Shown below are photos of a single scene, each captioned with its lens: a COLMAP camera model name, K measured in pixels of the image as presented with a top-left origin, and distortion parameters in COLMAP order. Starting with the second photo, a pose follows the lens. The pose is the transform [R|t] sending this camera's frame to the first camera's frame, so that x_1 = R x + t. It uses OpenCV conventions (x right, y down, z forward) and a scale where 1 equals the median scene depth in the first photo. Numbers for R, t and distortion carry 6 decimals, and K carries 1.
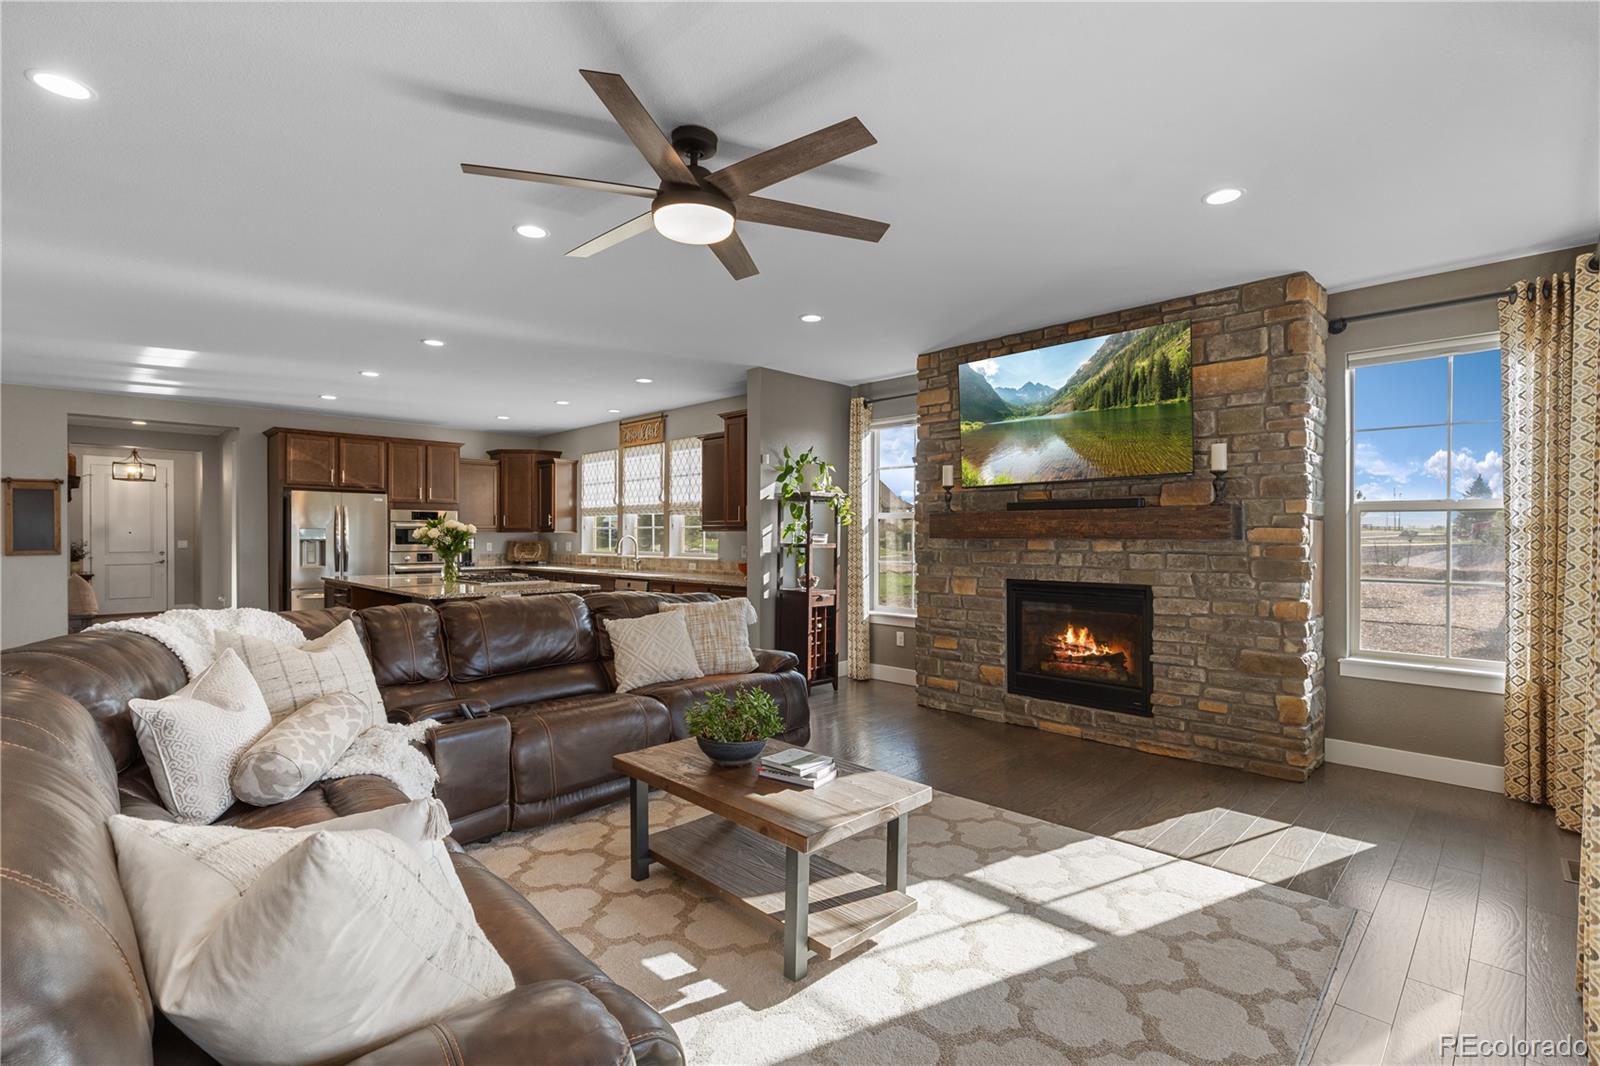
lens RADIAL K [[726.3, 0, 810.0], [0, 726.3, 533.0], [0, 0, 1]] dist [0.000648, 0.000030]
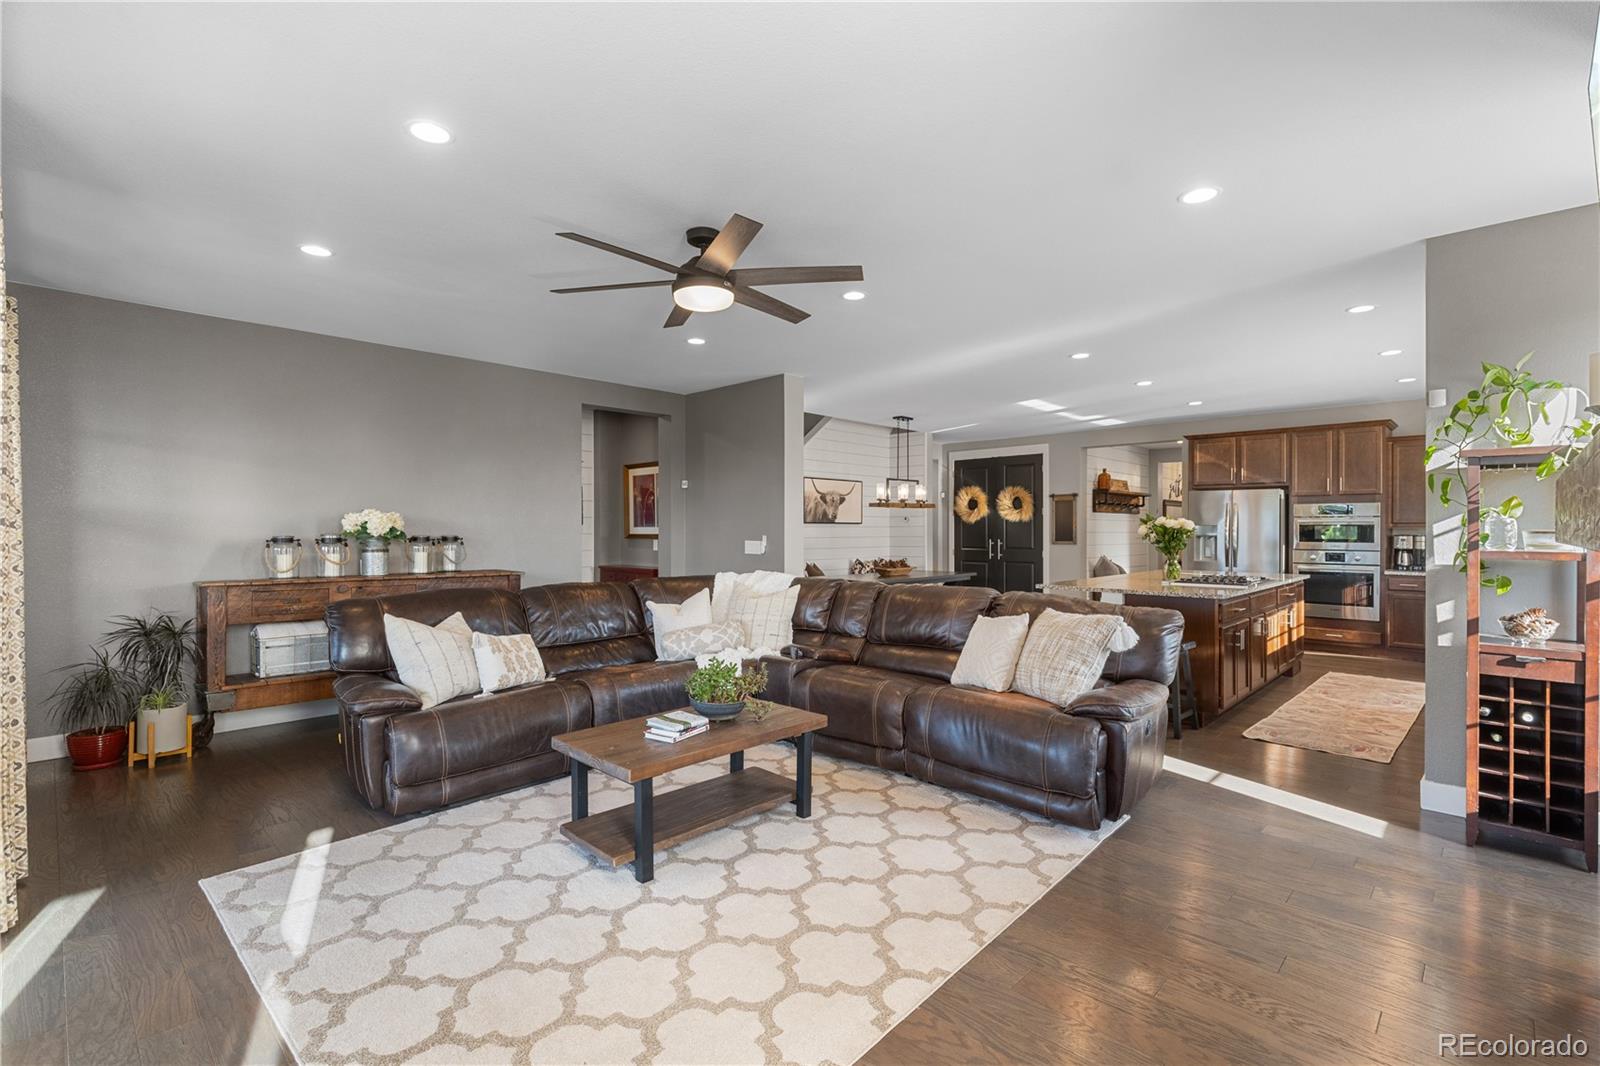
lens RADIAL K [[726.3, 0, 810.0], [0, 726.3, 533.0], [0, 0, 1]] dist [0.000648, 0.000030]
pose [[0.012136, 0.007415, -0.999899, 0.596224], [0.000285, 0.999972, 0.007419, -0.003088], [0.999926, -0.000375, 0.012133, 0.602811]]
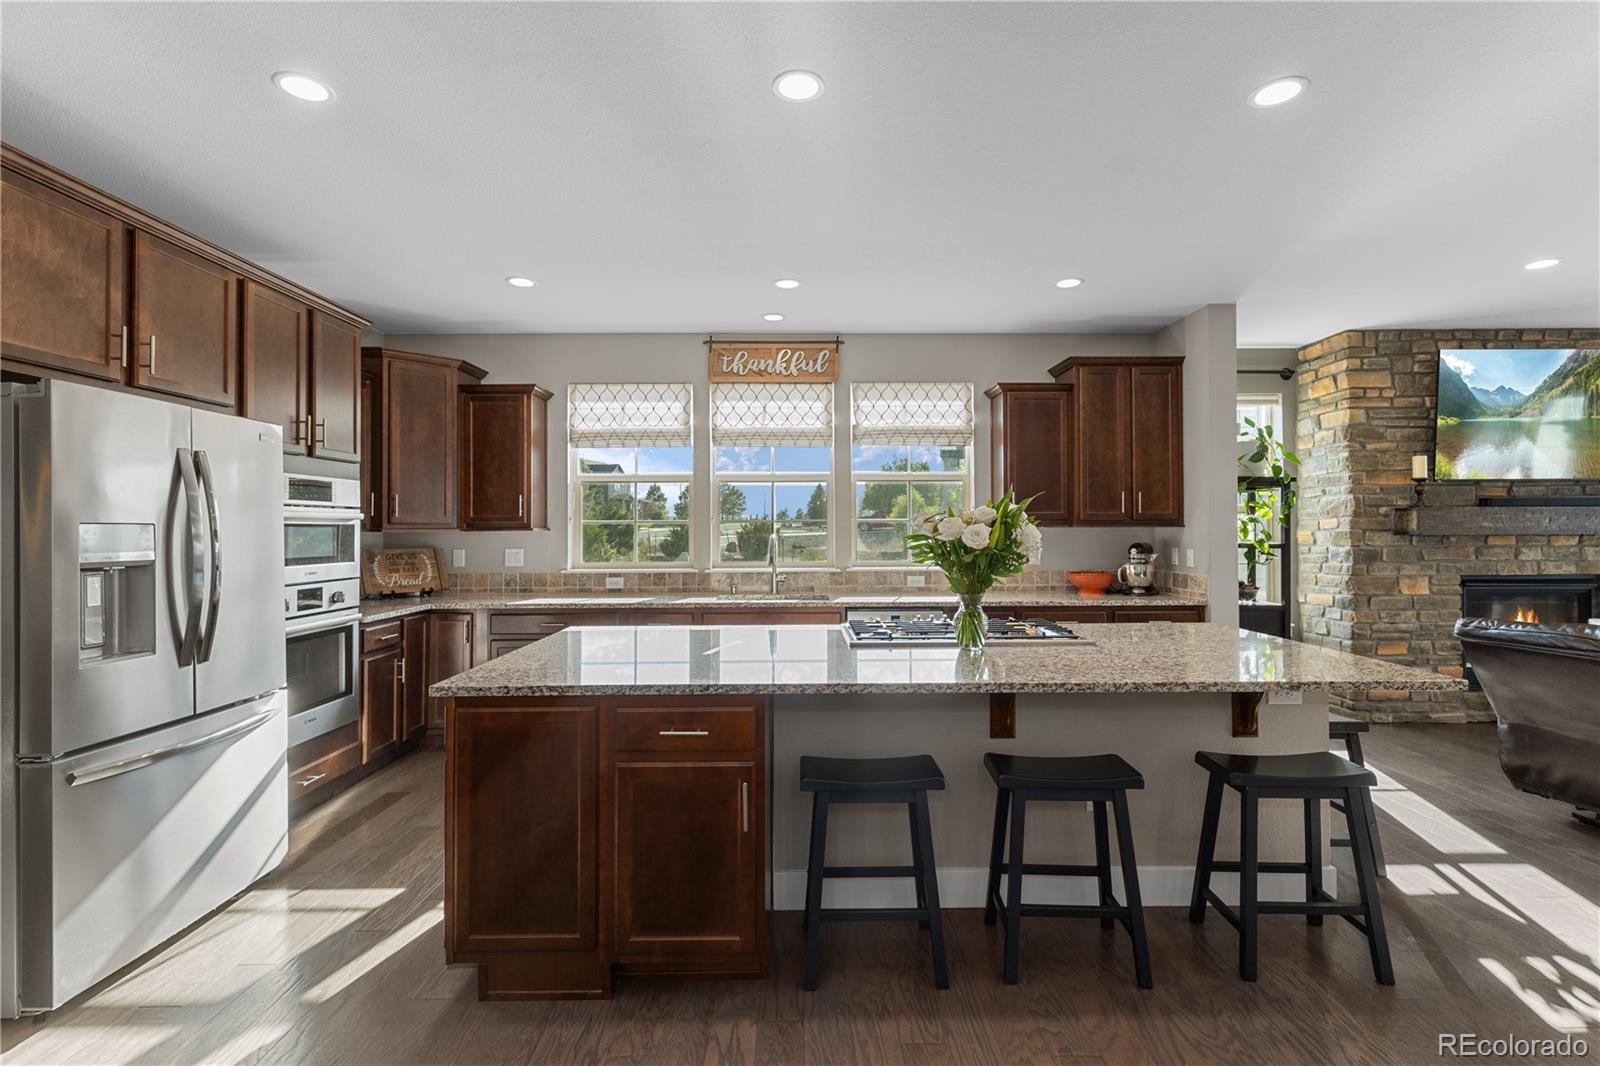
lens RADIAL K [[737.2, 0, 803.0], [0, 737.2, 491.6], [0, 0, 1]] dist [-0.013906, 0.000136]
pose [[0.702690, 0.039368, 0.710406, -1.058238], [0.001126, 0.998405, -0.056441, 0.004223], [-0.711495, 0.040460, 0.701525, 0.921945]]
